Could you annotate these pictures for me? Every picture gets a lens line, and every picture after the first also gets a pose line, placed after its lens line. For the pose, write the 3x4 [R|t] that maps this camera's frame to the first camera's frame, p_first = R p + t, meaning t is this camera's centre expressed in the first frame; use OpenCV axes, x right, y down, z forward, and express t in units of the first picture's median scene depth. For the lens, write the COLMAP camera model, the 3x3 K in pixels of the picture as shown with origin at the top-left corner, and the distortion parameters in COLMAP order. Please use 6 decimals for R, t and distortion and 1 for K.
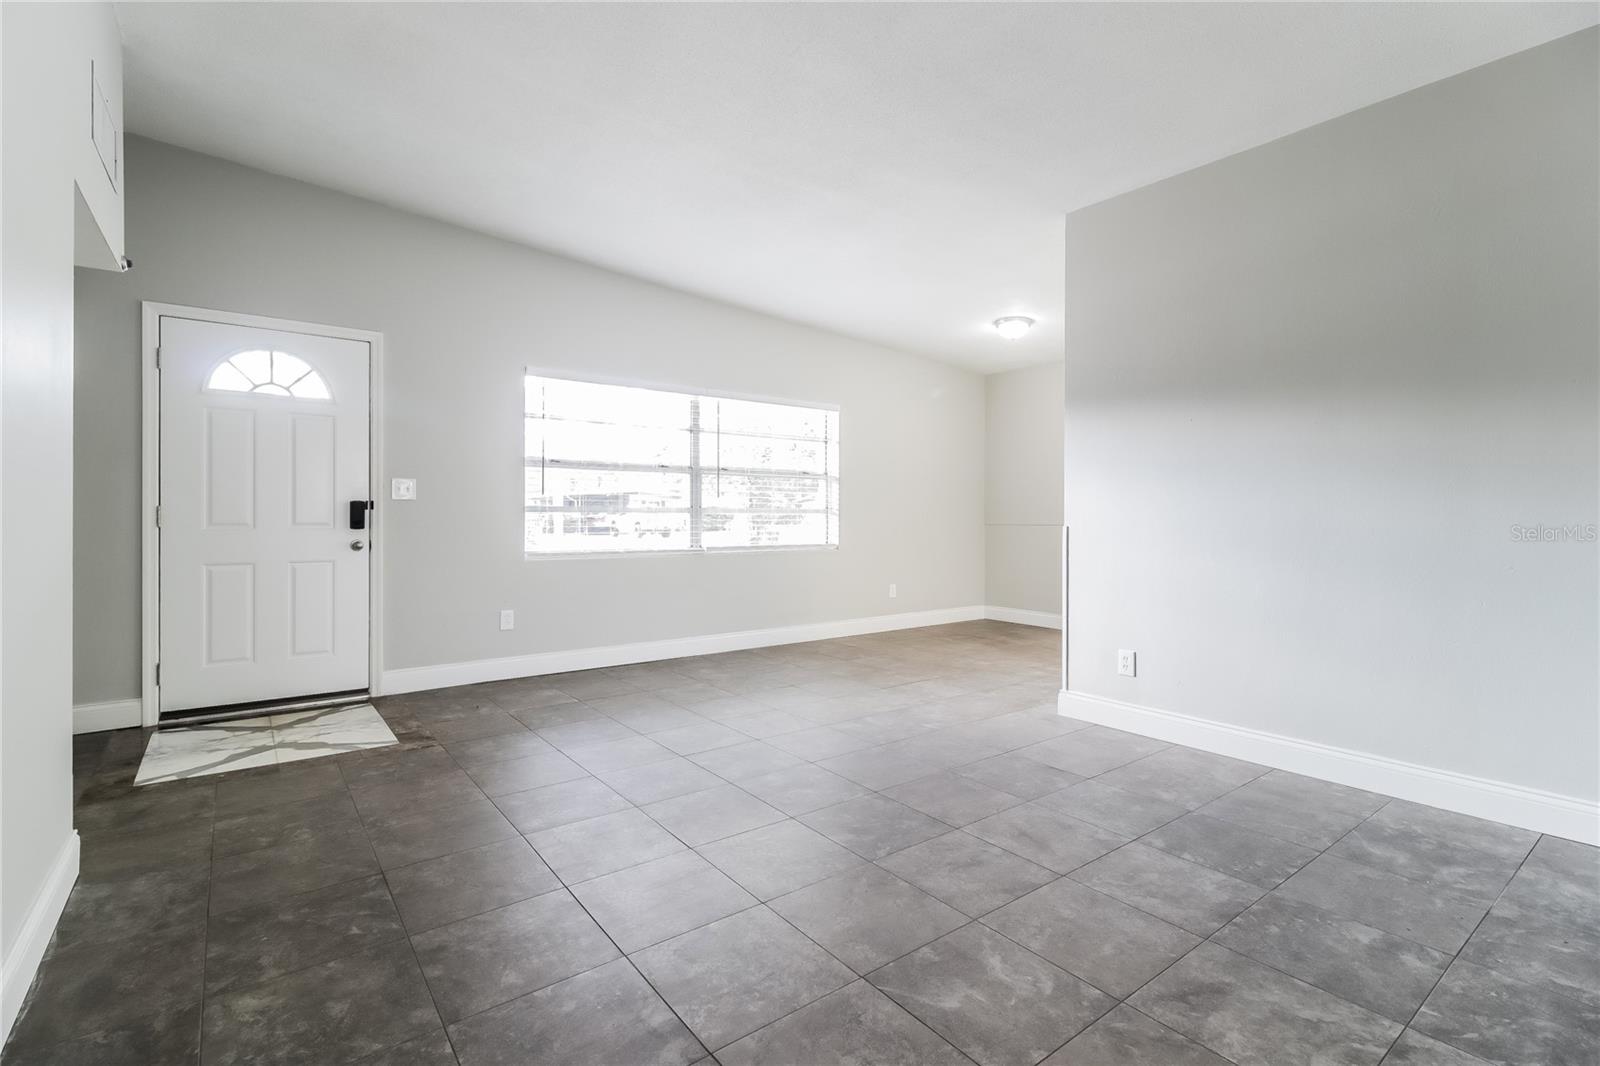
lens RADIAL K [[739.6, 0, 791.5], [0, 739.6, 511.1], [0, 0, 1]] dist [0.001931, -0.000219]
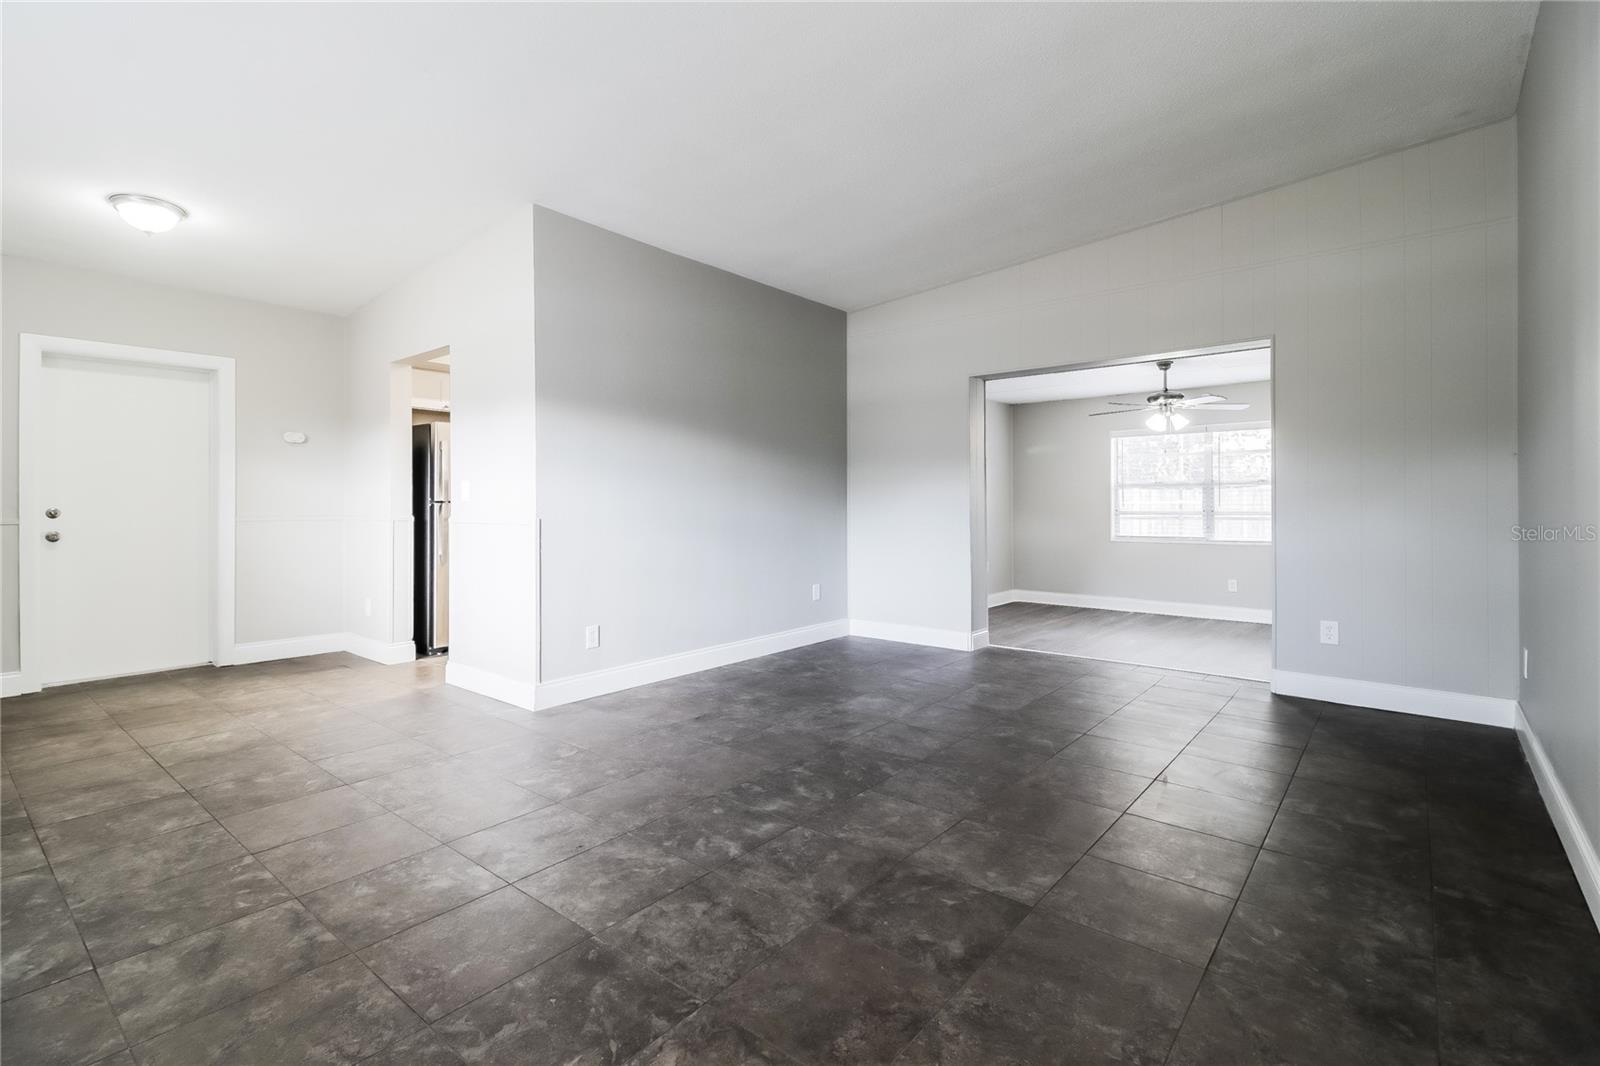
lens RADIAL K [[739.6, 0, 791.5], [0, 739.6, 511.1], [0, 0, 1]] dist [0.001931, -0.000219]
pose [[-0.222708, -0.015856, 0.974756, -1.329032], [0.004347, 0.999842, 0.017257, -0.012508], [-0.974876, 0.008080, -0.222604, 1.754385]]
